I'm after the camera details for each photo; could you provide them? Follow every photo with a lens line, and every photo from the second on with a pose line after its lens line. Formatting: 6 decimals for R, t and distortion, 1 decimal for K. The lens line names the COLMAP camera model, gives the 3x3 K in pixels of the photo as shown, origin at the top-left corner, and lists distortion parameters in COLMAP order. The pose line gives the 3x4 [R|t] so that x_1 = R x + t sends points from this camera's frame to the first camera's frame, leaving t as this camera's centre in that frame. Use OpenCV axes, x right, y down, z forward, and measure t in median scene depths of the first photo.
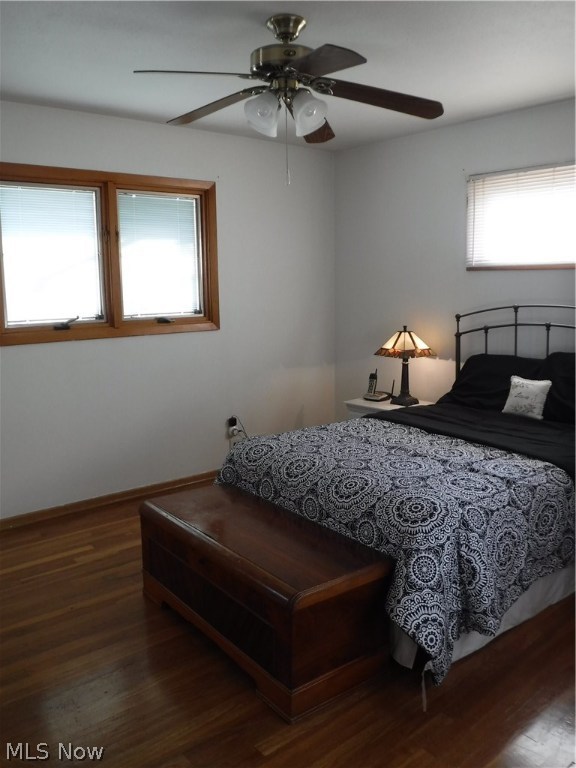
lens RADIAL K [[627.2, 0, 288.0], [0, 627.2, 384.0], [0, 0, 1]] dist [-0.009209, -0.259513]
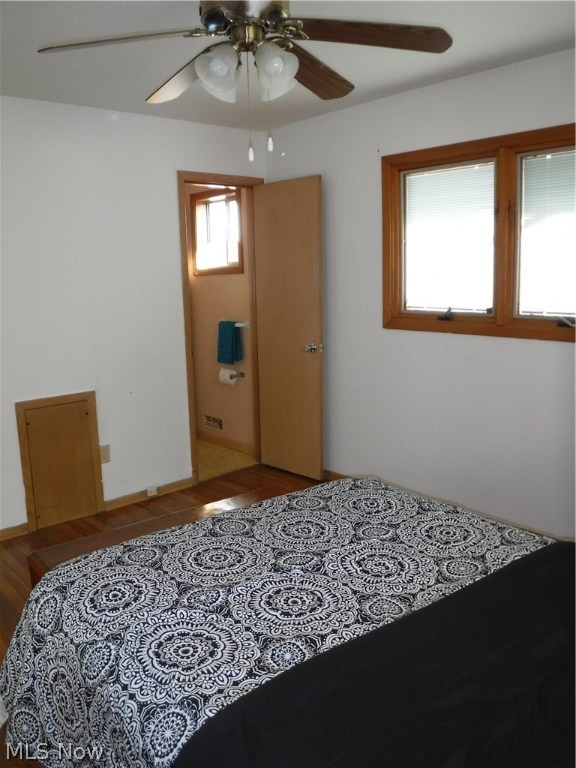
lens RADIAL K [[627.2, 0, 288.0], [0, 627.2, 384.0], [0, 0, 1]] dist [-0.009209, -0.259513]
pose [[0.045097, 0.178273, -0.982947, 0.560493], [-0.153852, 0.973448, 0.169492, -0.114927], [0.987064, 0.143585, 0.071327, 0.704858]]
